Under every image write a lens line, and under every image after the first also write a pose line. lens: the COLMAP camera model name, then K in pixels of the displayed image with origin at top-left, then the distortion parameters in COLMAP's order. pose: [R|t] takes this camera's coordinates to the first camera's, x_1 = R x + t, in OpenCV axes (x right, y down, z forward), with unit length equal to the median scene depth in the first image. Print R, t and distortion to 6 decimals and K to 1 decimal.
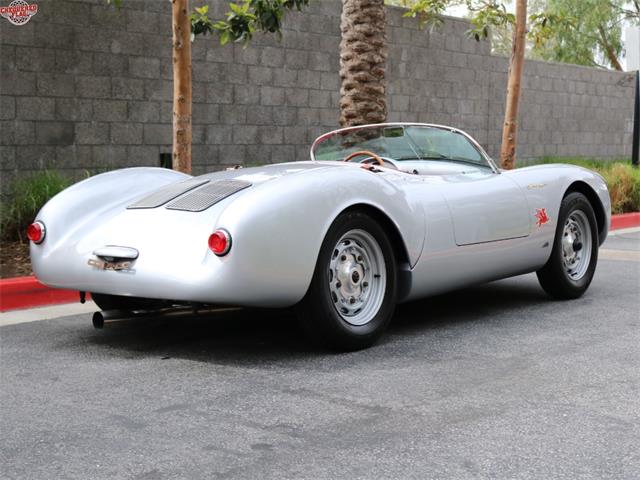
lens RADIAL K [[1077.1, 0, 318.7], [0, 1077.1, 240.6], [0, 0, 1]] dist [0.007565, 0.000000]
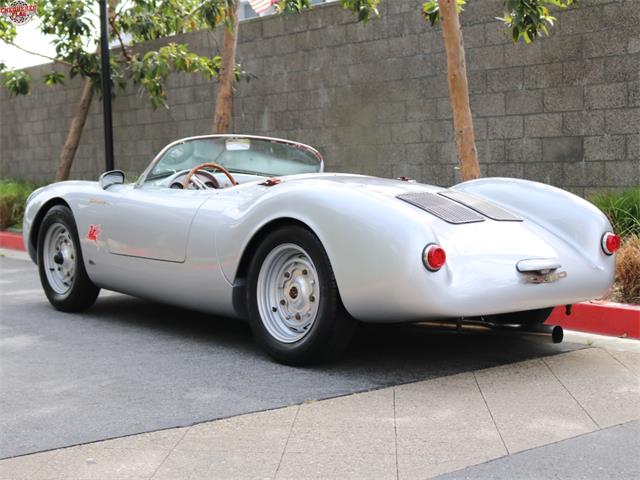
lens RADIAL K [[1094.5, 0, 318.8], [0, 1094.5, 238.5], [0, 0, 1]] dist [0.020832, 0.000000]
pose [[-0.216050, 0.056410, -0.974751, 0.741606], [-0.080387, 0.993913, 0.075336, -0.074910], [0.973067, 0.094634, -0.210200, 0.976939]]
